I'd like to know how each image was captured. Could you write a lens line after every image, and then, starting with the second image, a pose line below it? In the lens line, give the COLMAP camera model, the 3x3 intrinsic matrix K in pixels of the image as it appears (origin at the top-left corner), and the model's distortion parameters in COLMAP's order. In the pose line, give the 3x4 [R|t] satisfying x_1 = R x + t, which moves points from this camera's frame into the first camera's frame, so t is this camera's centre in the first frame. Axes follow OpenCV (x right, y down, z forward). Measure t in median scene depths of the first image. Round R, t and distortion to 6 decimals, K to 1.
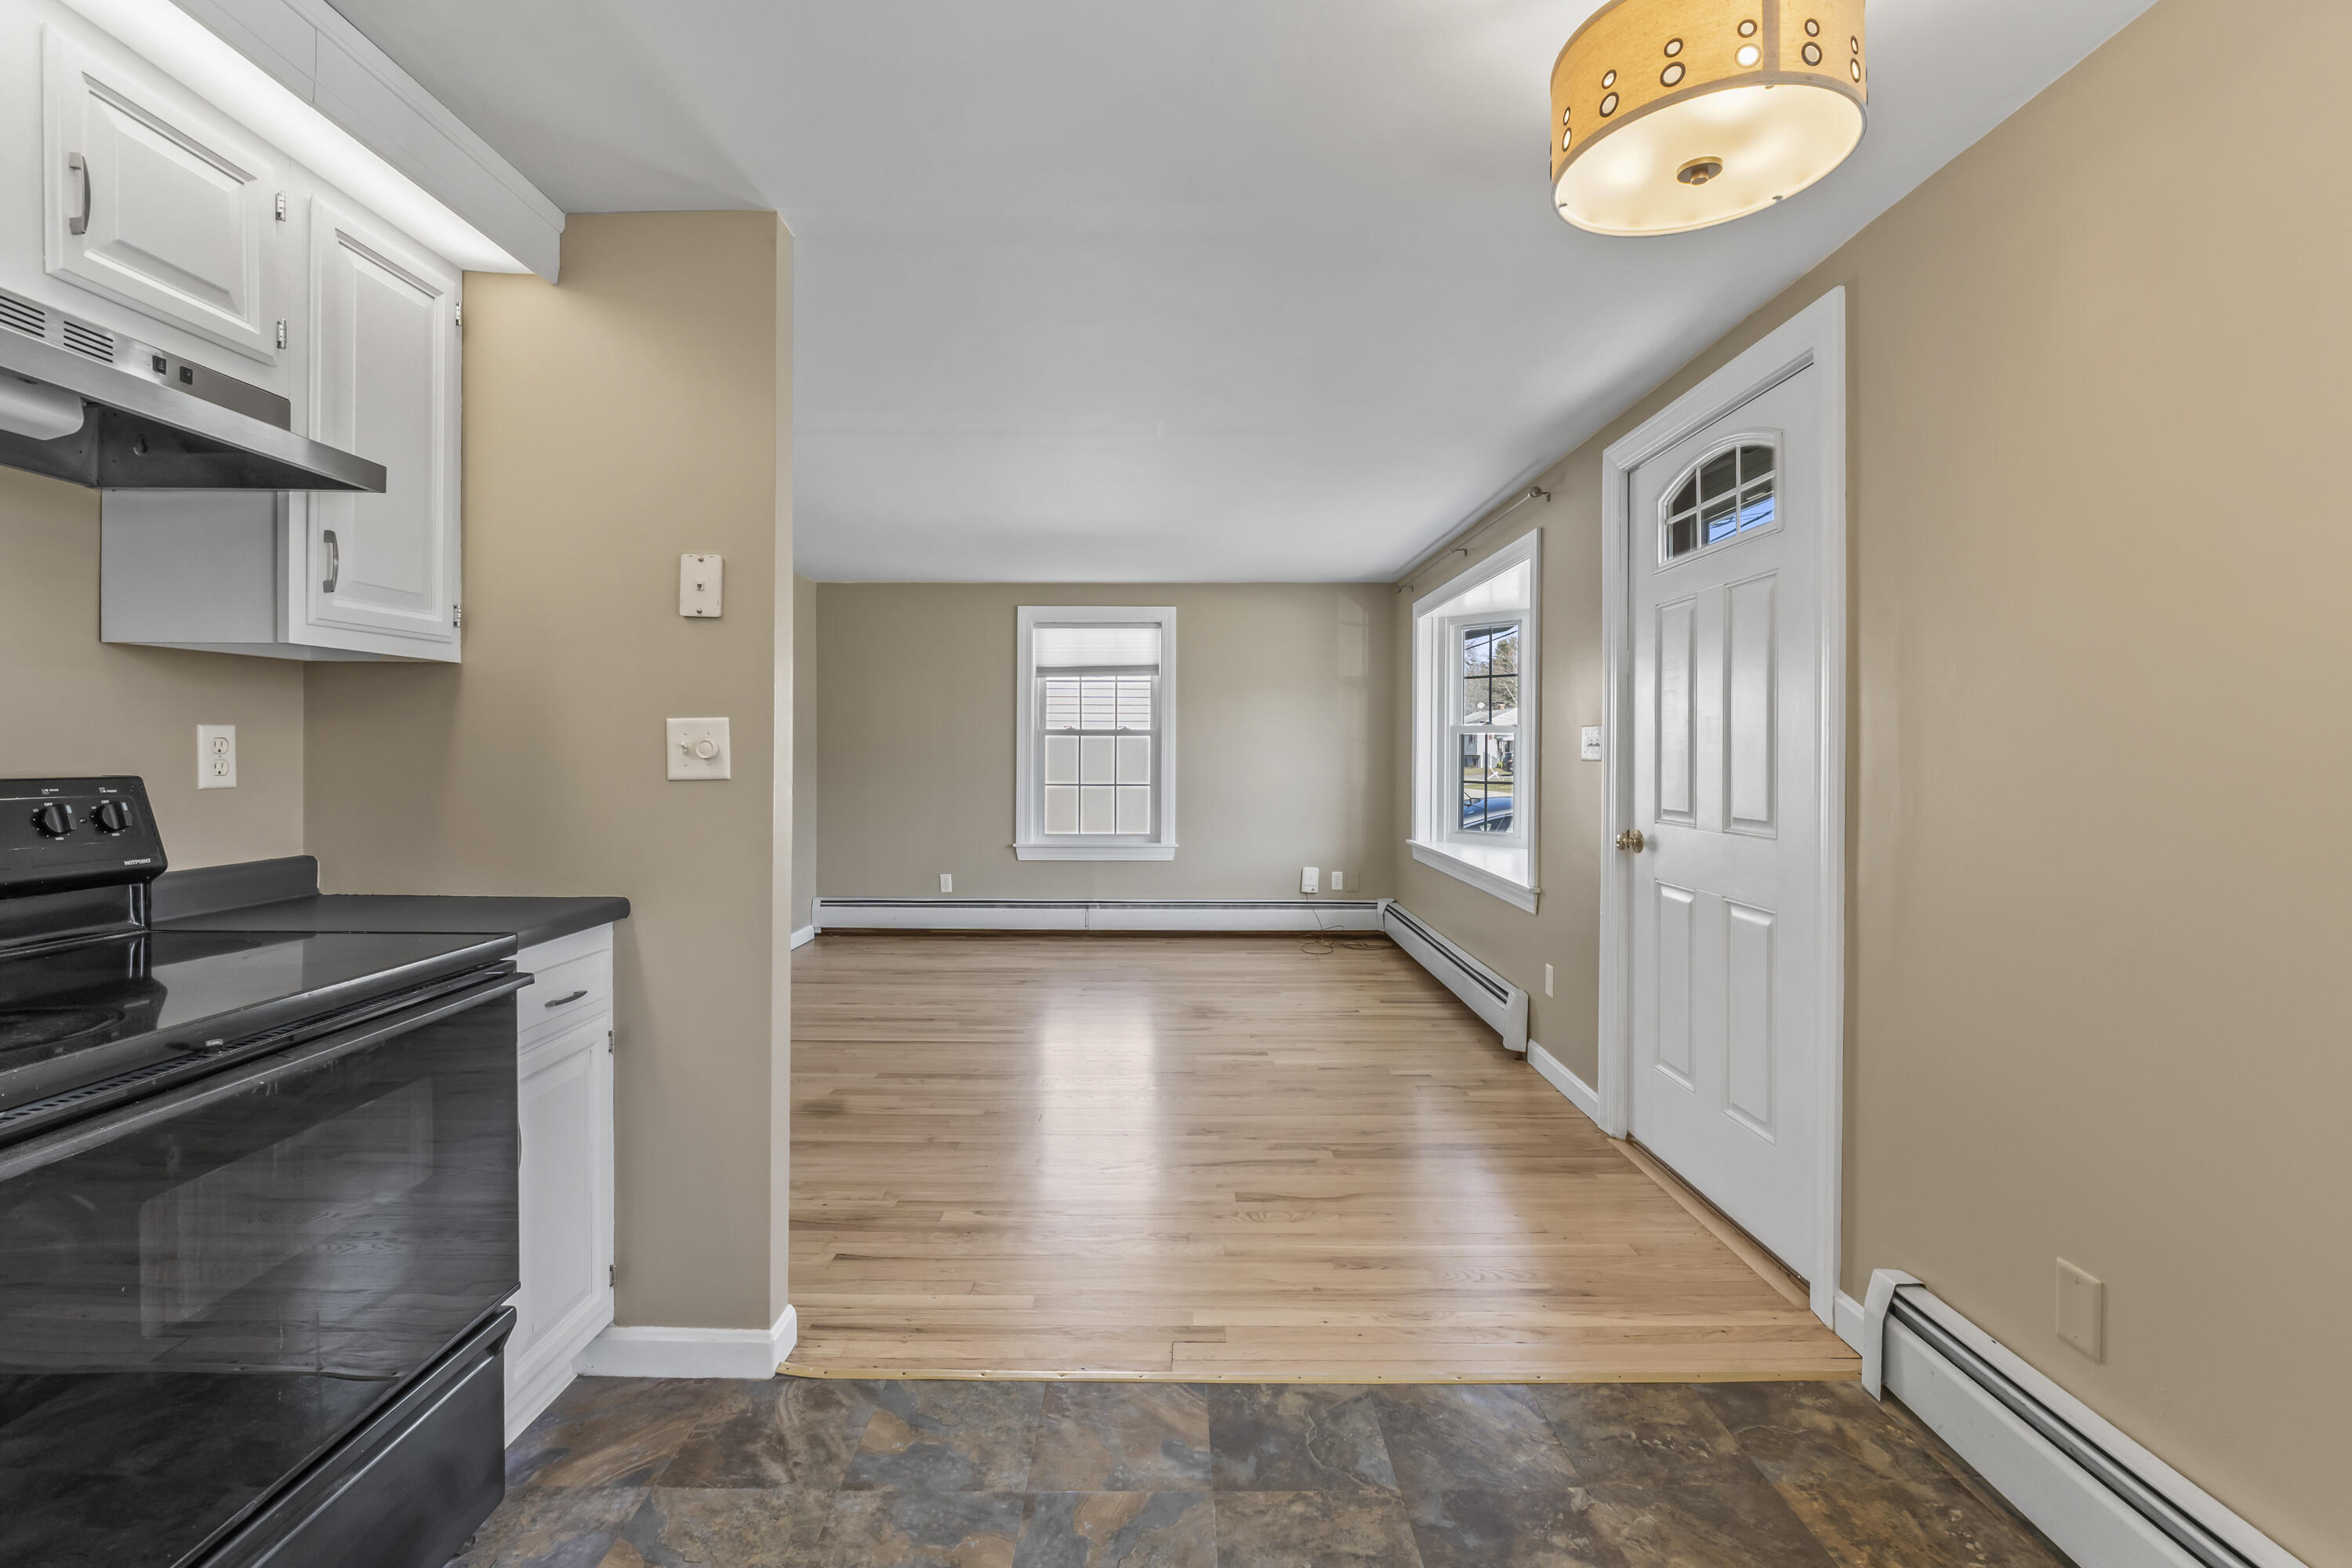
lens RADIAL K [[1001.9, 0, 1162.2], [0, 1001.9, 755.3], [0, 0, 1]] dist [-0.003724, -0.000164]
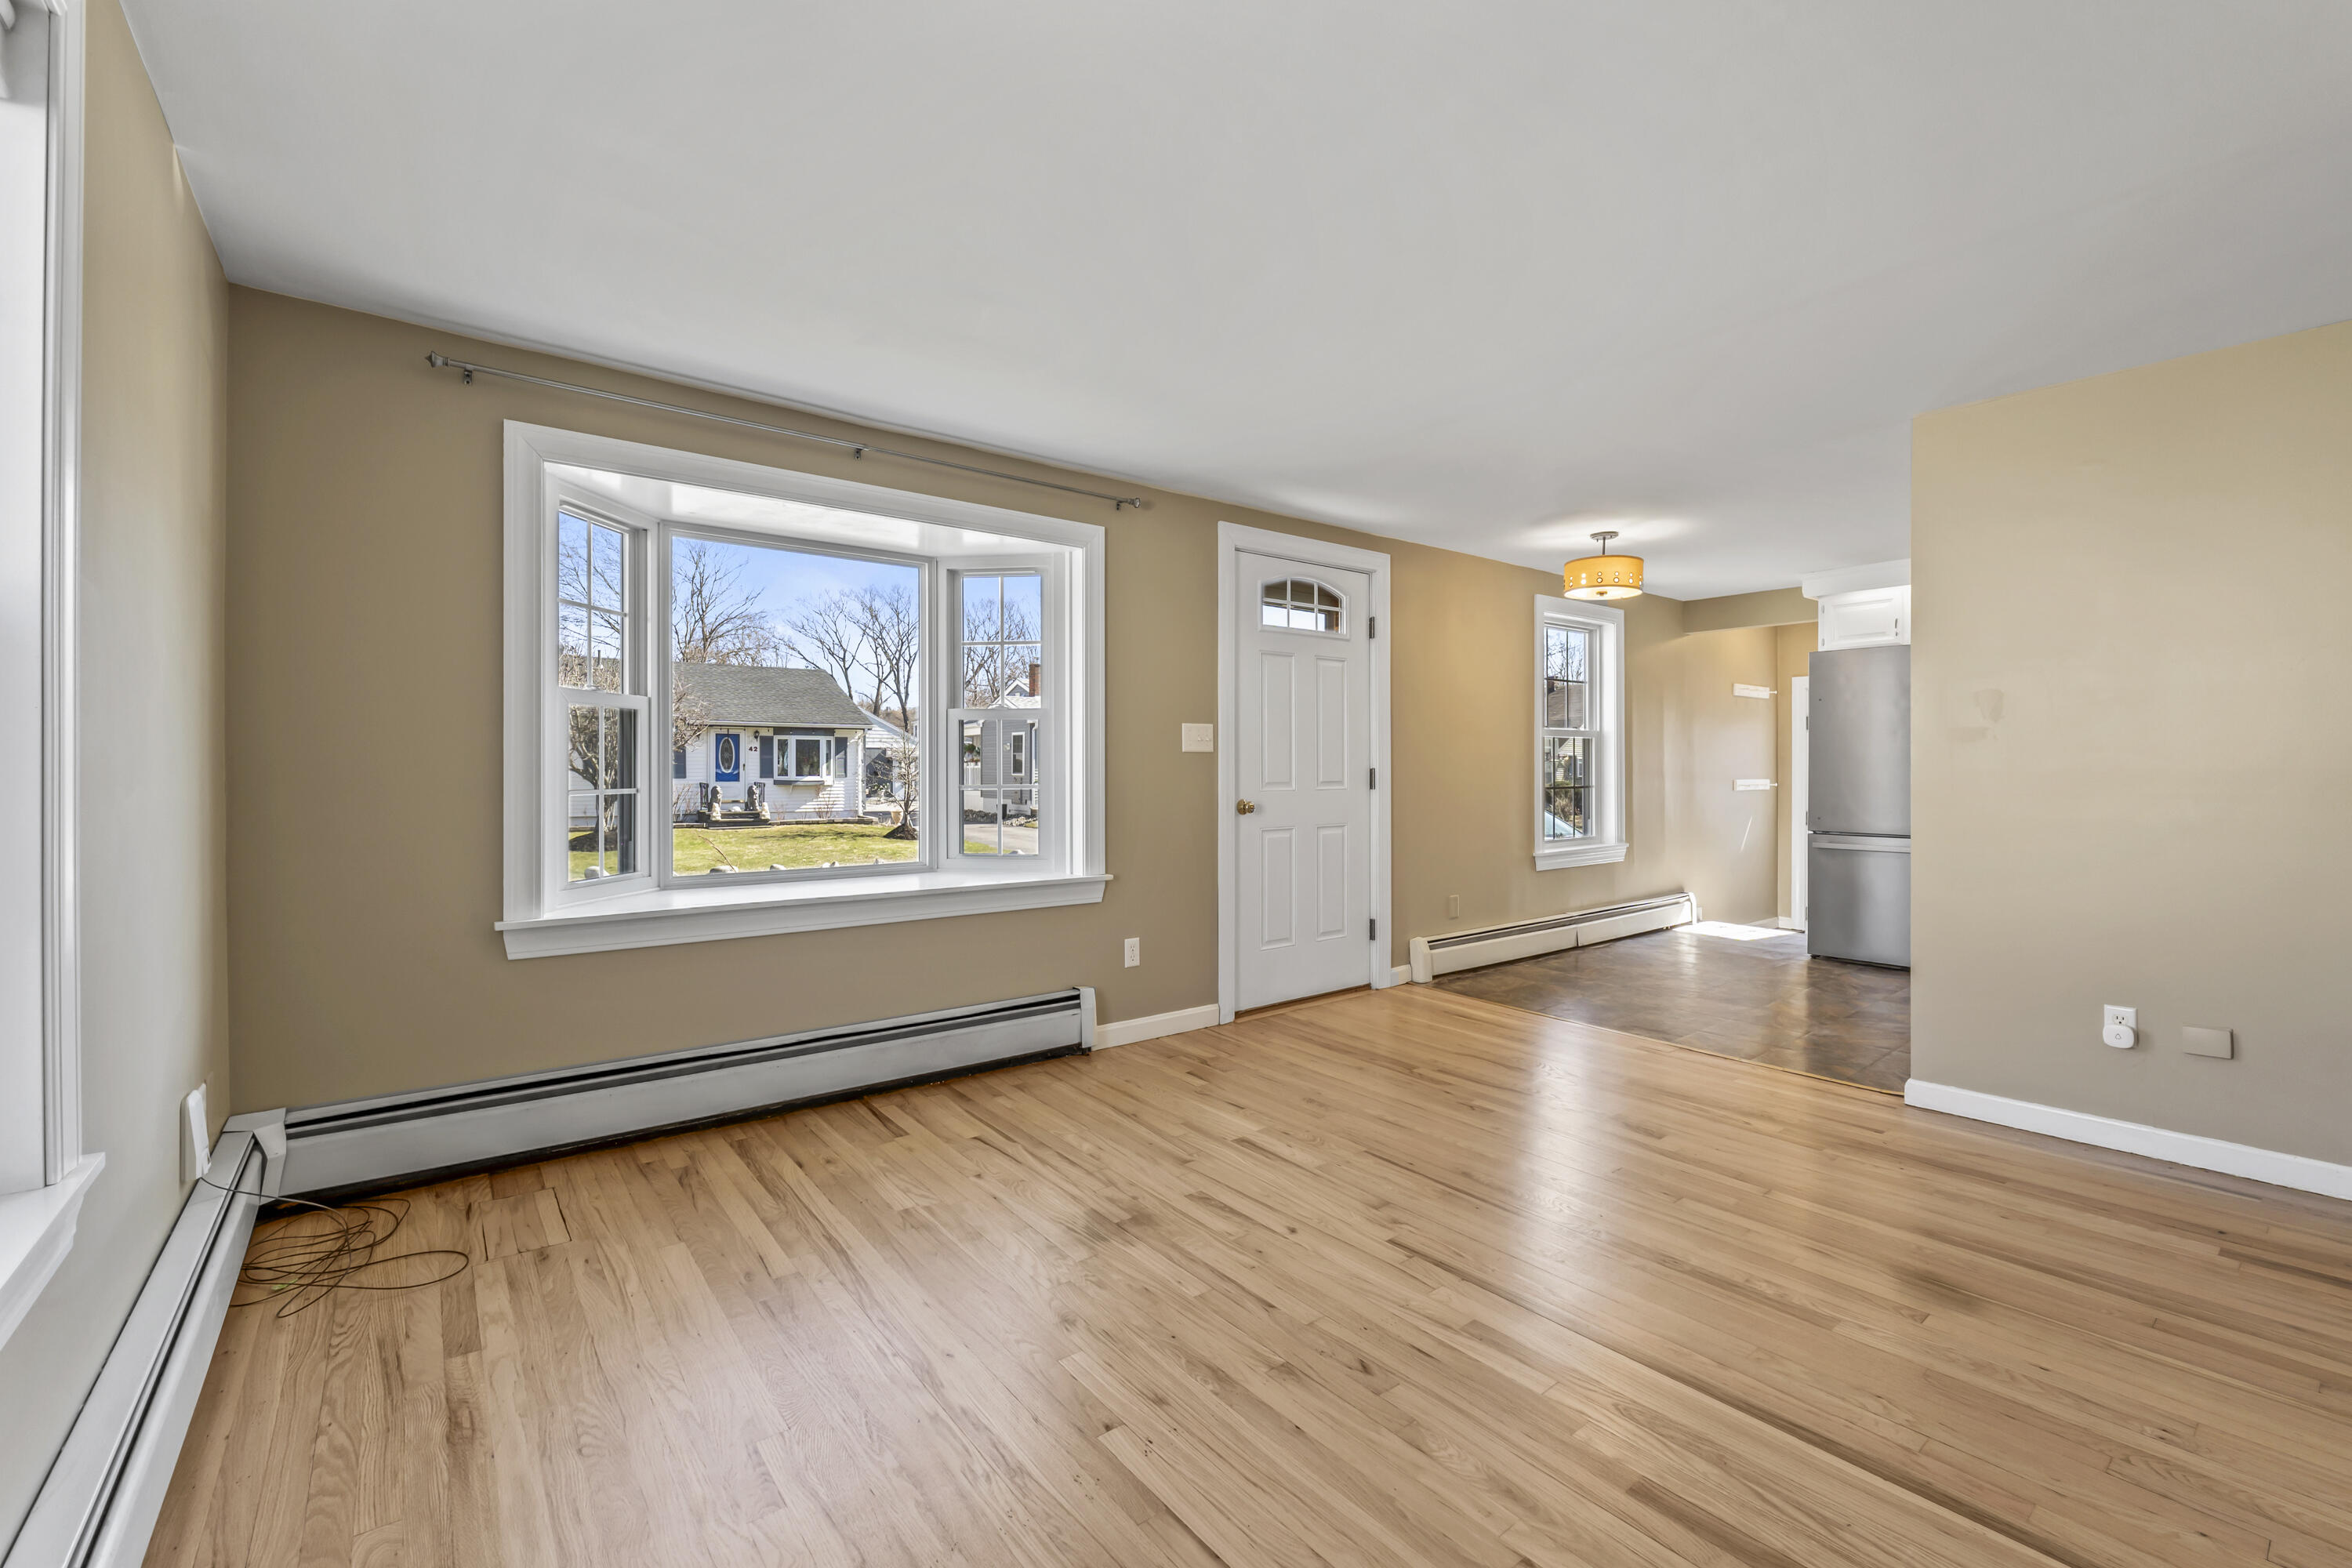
lens RADIAL K [[1001.9, 0, 1168.3], [0, 1001.9, 772.7], [0, 0, 1]] dist [-0.003724, -0.000164]
pose [[-0.629094, -0.007725, 0.777291, -0.697771], [0.004339, 0.999900, 0.013449, 0.018182], [-0.777317, 0.011833, -0.628998, 2.362721]]
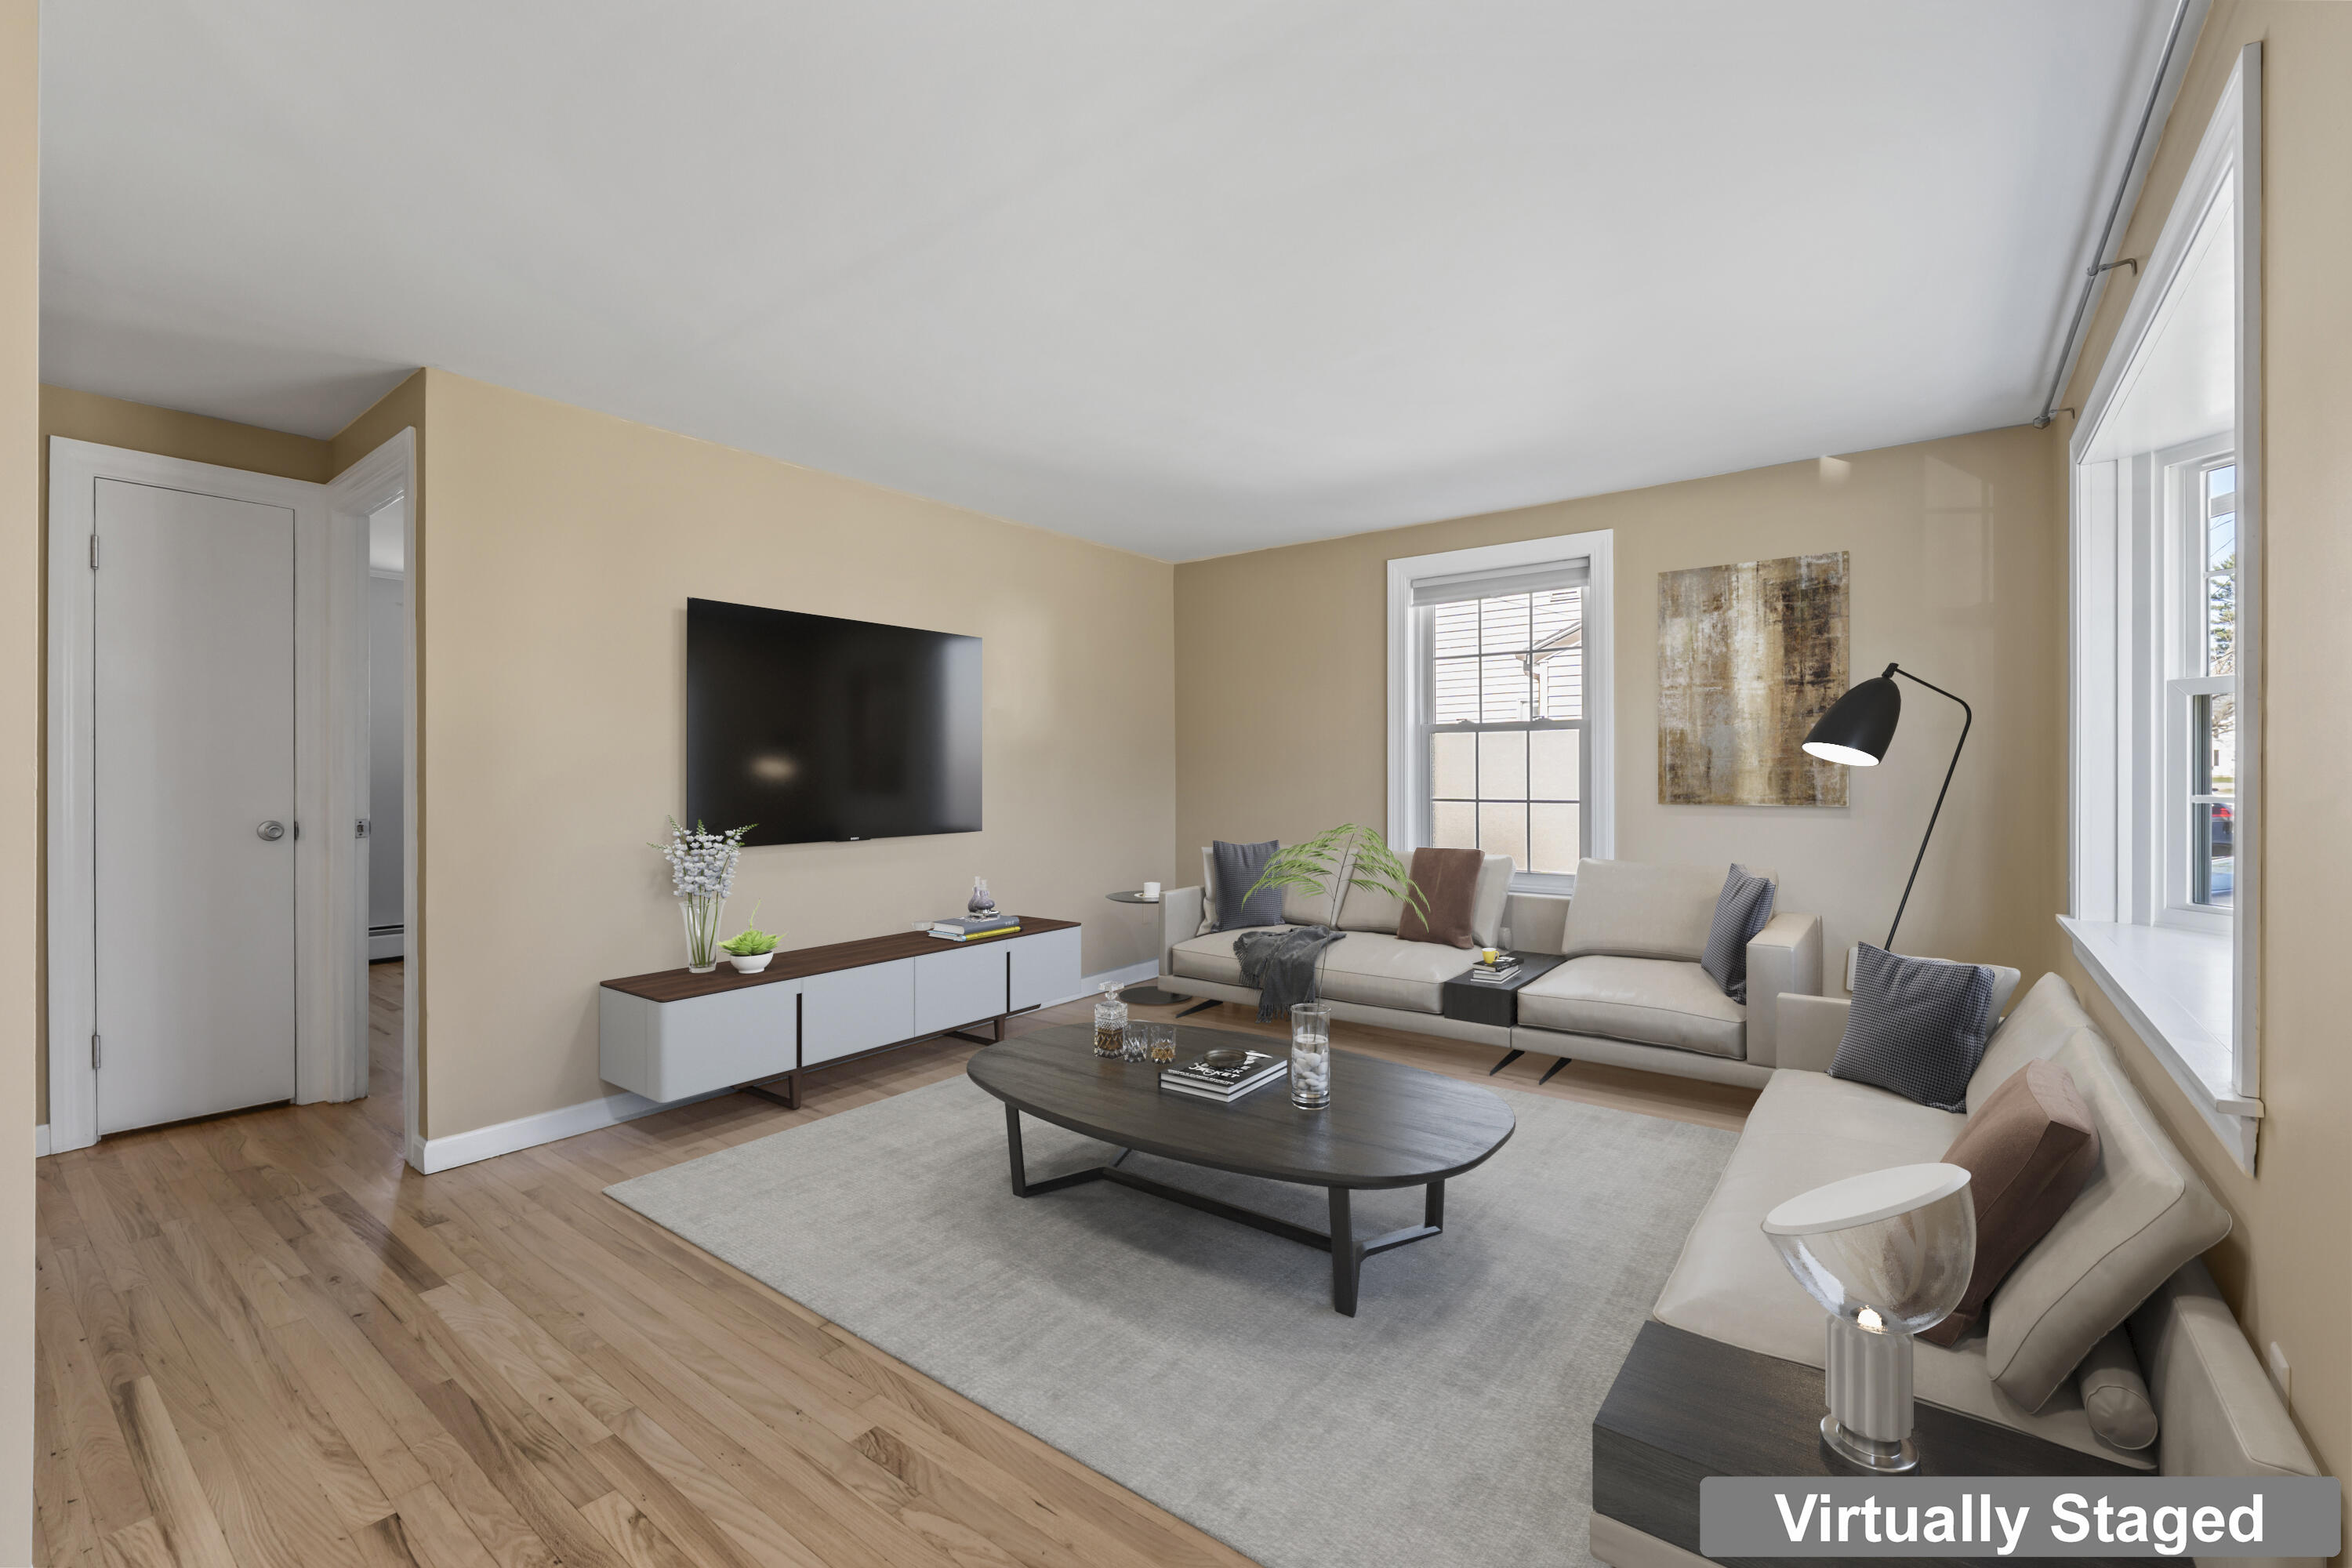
lens RADIAL K [[1001.9, 0, 1161.4], [0, 1001.9, 768.4], [0, 0, 1]] dist [-0.003724, -0.000164]
pose [[0.796234, -0.011099, -0.604887, 0.423392], [0.004609, 0.999914, -0.012281, 0.035667], [0.604971, 0.006991, 0.796216, 0.746202]]
